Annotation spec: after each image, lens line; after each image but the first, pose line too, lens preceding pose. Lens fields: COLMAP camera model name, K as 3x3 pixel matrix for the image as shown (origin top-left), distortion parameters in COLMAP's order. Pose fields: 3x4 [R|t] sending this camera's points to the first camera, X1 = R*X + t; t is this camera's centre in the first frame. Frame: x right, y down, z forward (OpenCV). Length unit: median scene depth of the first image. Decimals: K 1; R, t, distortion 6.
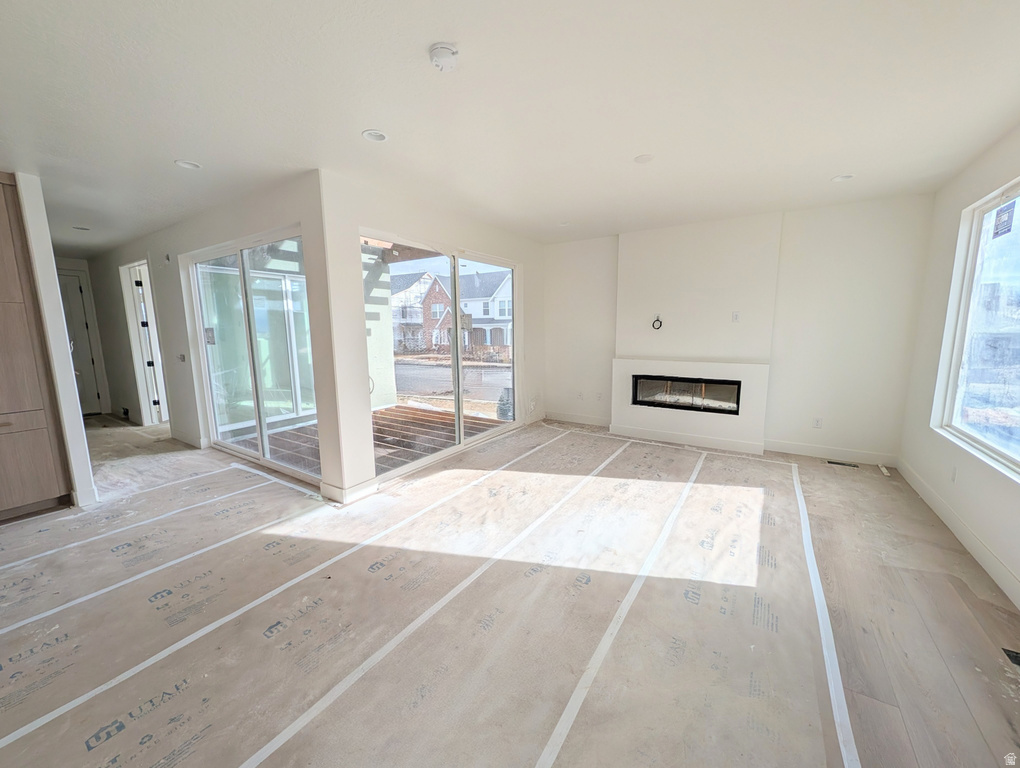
lens RADIAL K [[392.6, 0, 513.9], [0, 392.6, 385.5], [0, 0, 1]] dist [0.000524, -0.000255]
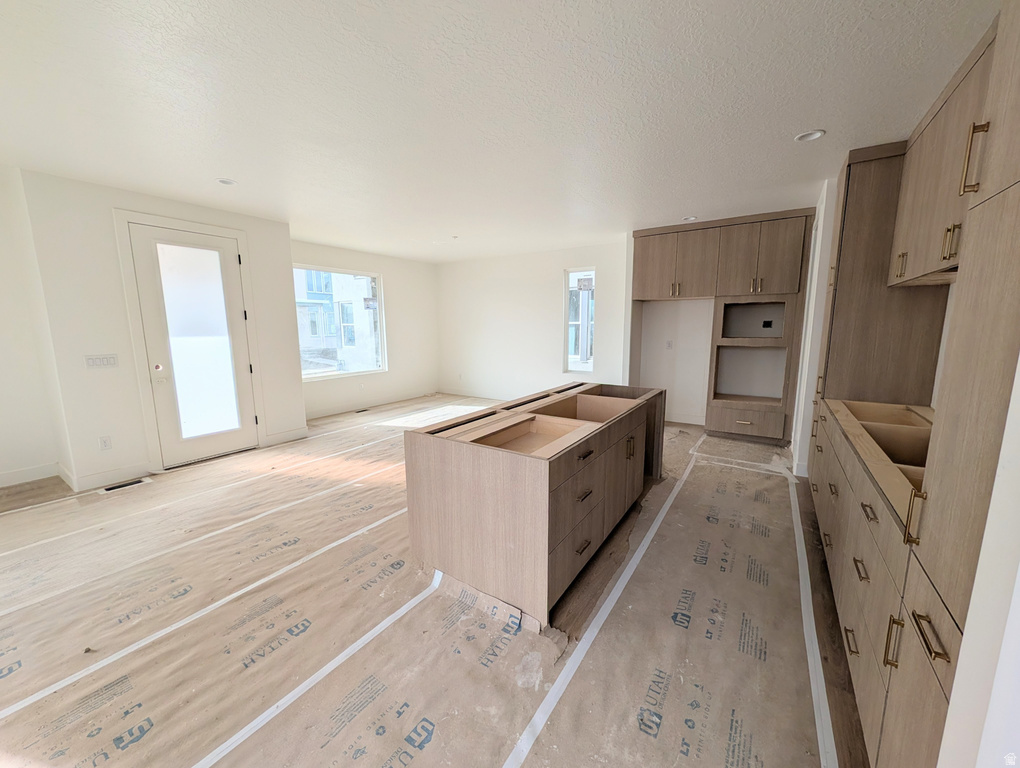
lens RADIAL K [[392.6, 0, 513.6], [0, 392.6, 381.8], [0, 0, 1]] dist [0.000524, -0.000255]
pose [[-0.999824, 0.016130, 0.009566, -1.119995], [0.018240, 0.954980, 0.296108, -0.185191], [-0.004359, 0.296230, -0.955107, 1.341739]]
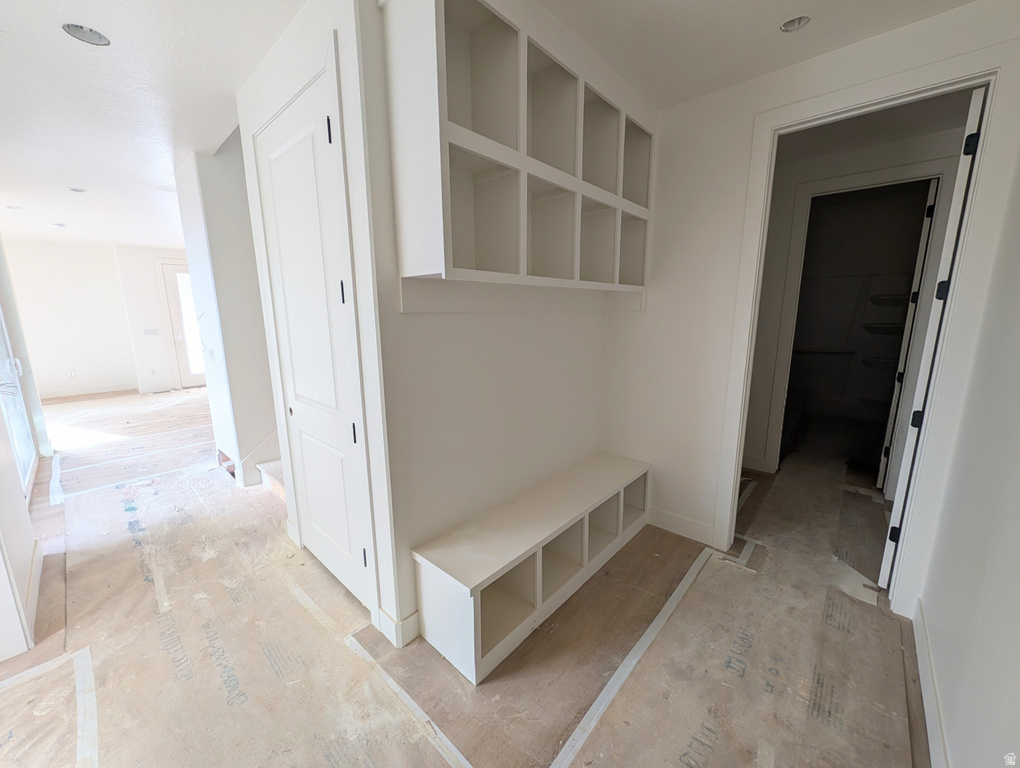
lens RADIAL K [[392.6, 0, 509.3], [0, 392.6, 386.8], [0, 0, 1]] dist [0.000524, -0.000255]
pose [[-0.986761, -0.012279, 0.161718, -2.615913], [0.041895, 0.943989, 0.327306, -0.316926], [-0.156679, 0.329748, -0.930977, 2.338761]]
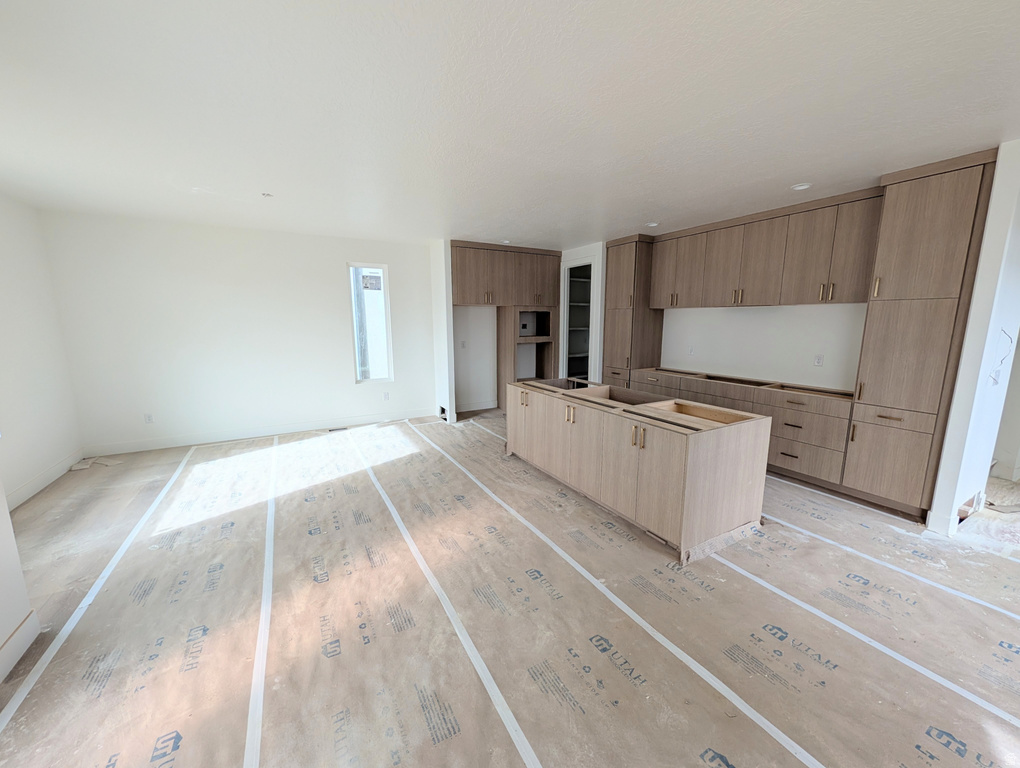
lens RADIAL K [[392.6, 0, 513.1], [0, 392.6, 382.7], [0, 0, 1]] dist [0.000524, -0.000255]
pose [[-0.457285, 0.152809, -0.876094, 0.056565], [-0.130134, 0.963025, 0.235897, -0.116606], [0.879748, 0.221881, -0.420491, 0.584160]]
